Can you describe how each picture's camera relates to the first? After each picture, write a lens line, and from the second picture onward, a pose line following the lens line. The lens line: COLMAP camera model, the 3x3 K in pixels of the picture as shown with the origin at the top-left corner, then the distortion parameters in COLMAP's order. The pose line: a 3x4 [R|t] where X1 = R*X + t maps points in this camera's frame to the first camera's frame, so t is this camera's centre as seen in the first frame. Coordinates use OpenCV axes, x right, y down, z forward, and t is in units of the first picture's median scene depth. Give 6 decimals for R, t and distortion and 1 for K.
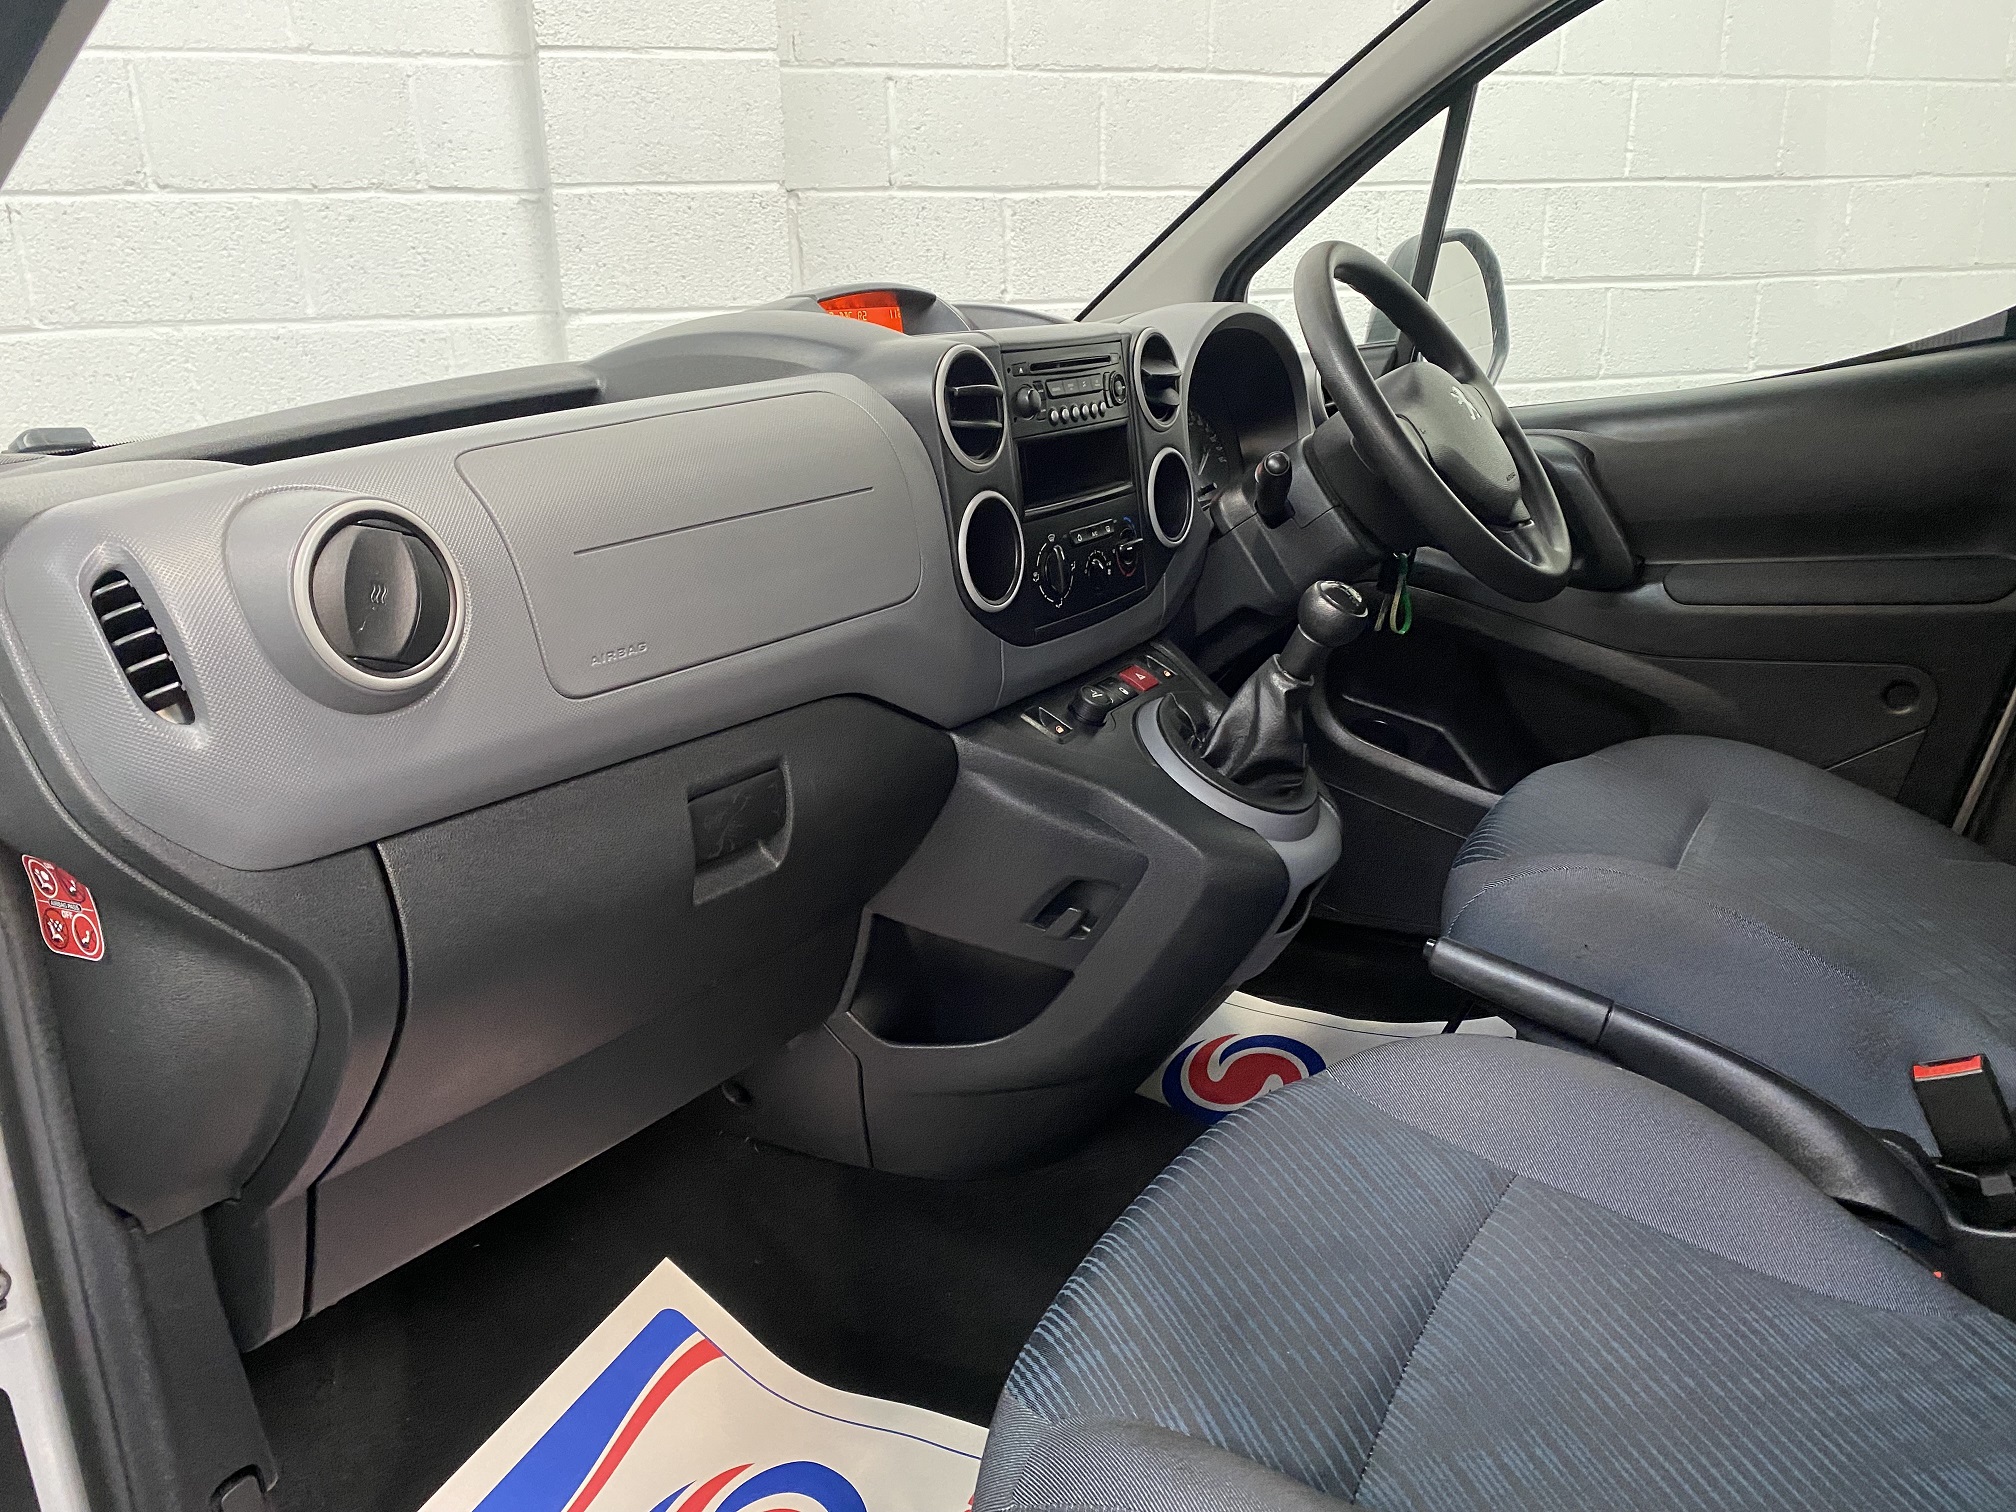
lens RADIAL K [[1518.1, 0, 1015.3], [0, 1518.1, 728.1], [0, 0, 1]] dist [0.078111, -0.110134]
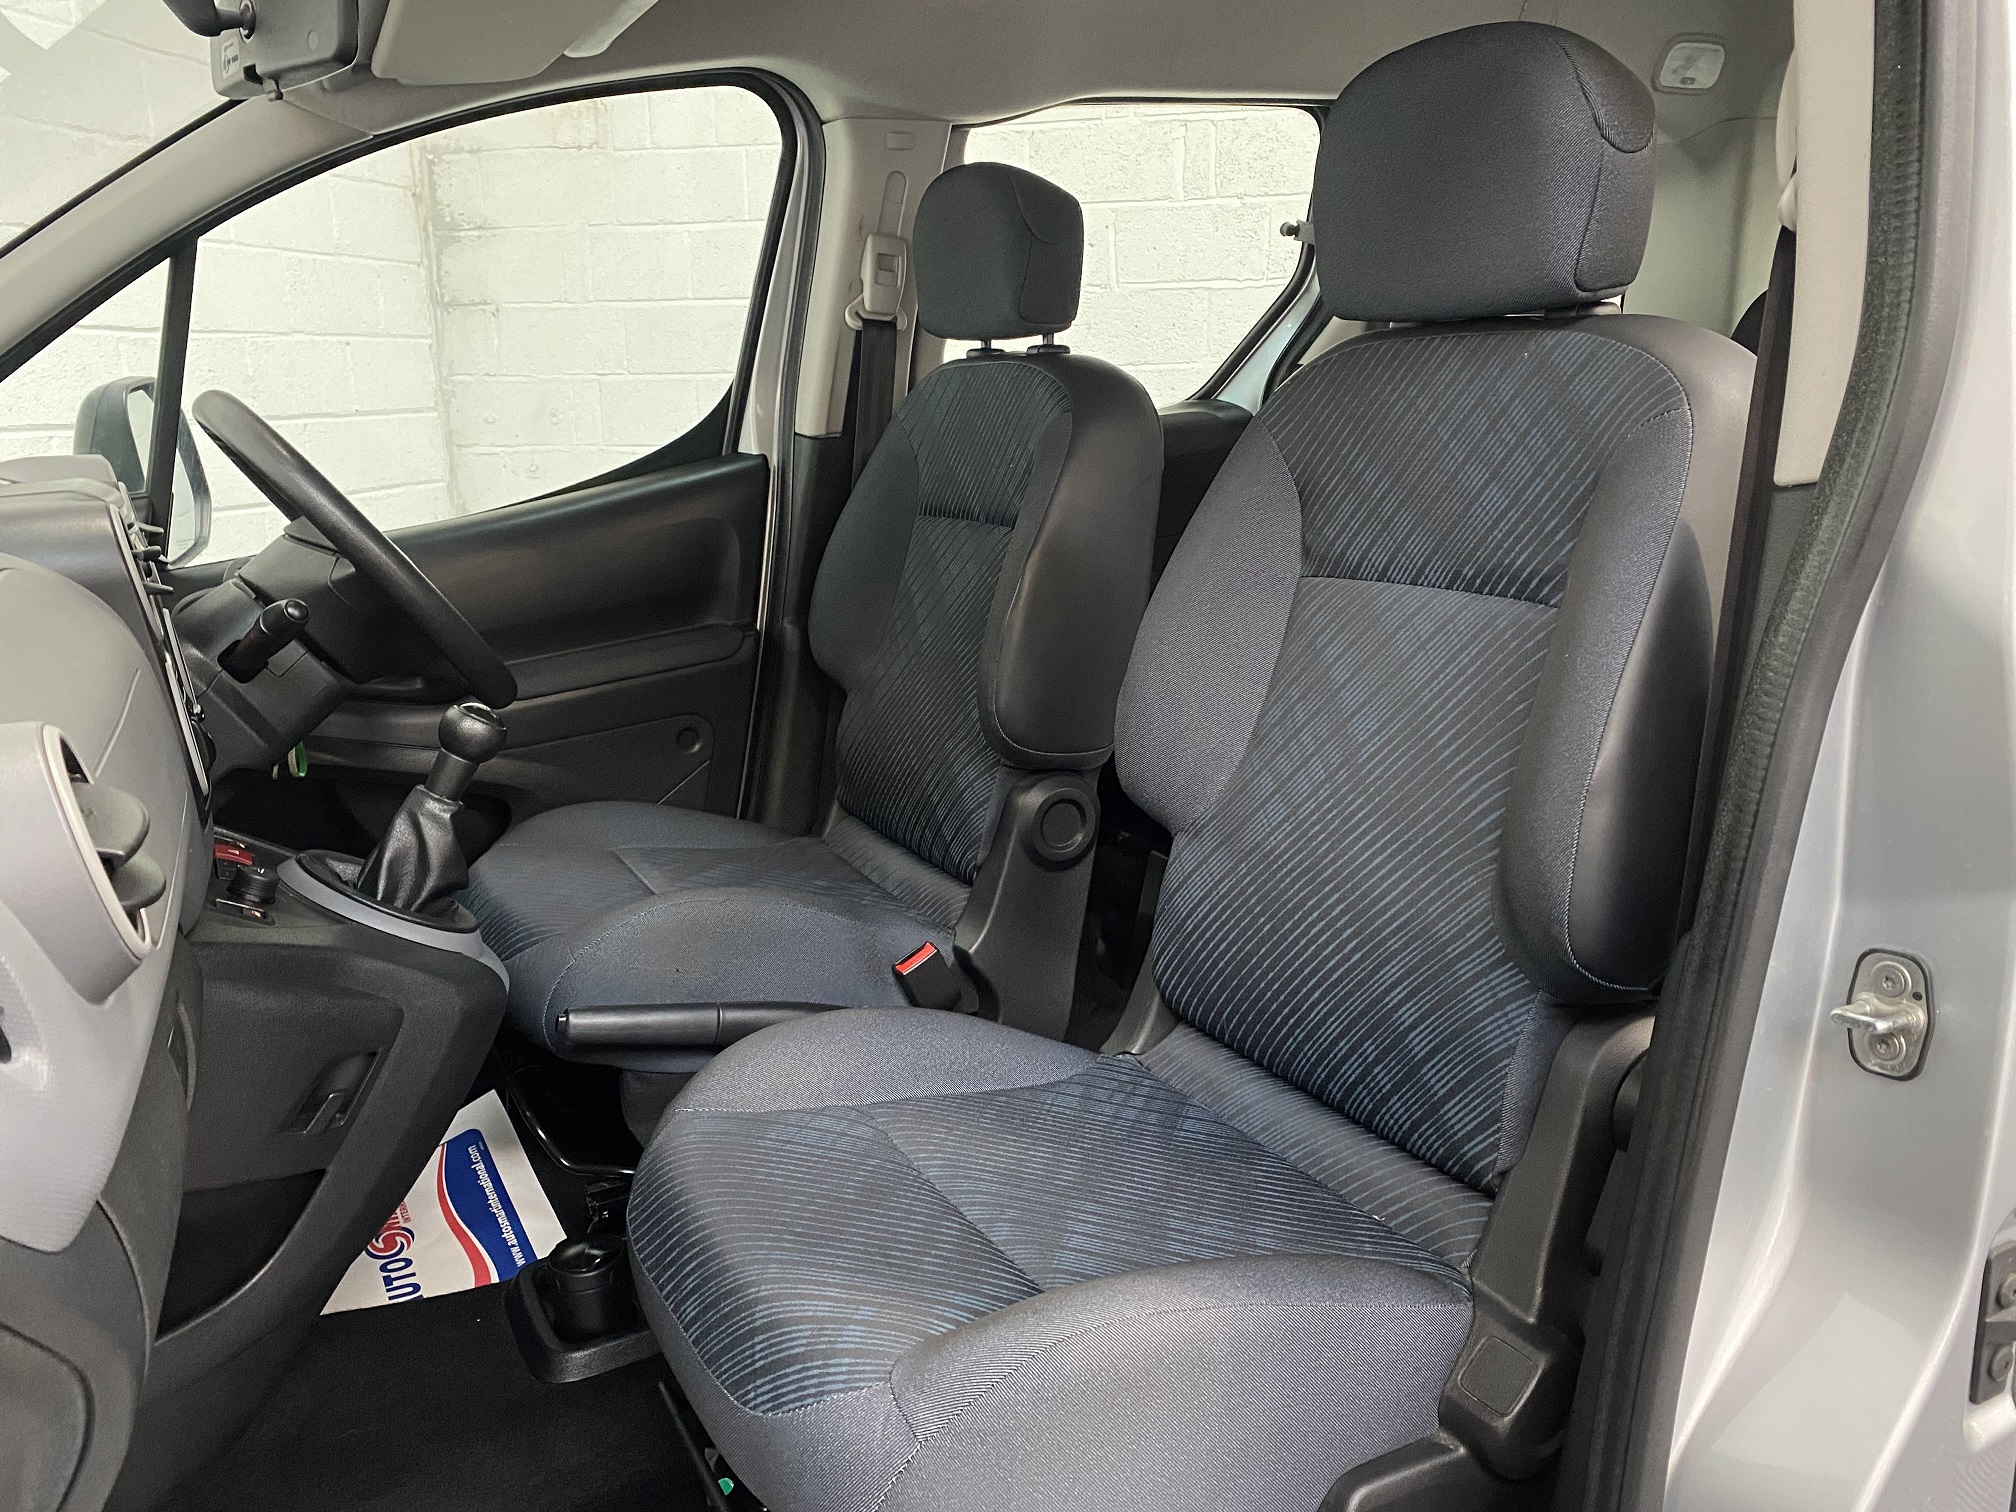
lens RADIAL K [[1508.4, 0, 997.8], [0, 1508.4, 754.0], [0, 0, 1]] dist [0.066016, -0.098066]
pose [[0.512533, -0.199232, 0.835235, -0.449858], [0.260025, 0.963050, 0.070158, -0.036803], [-0.818350, 0.181223, 0.545400, 0.118599]]
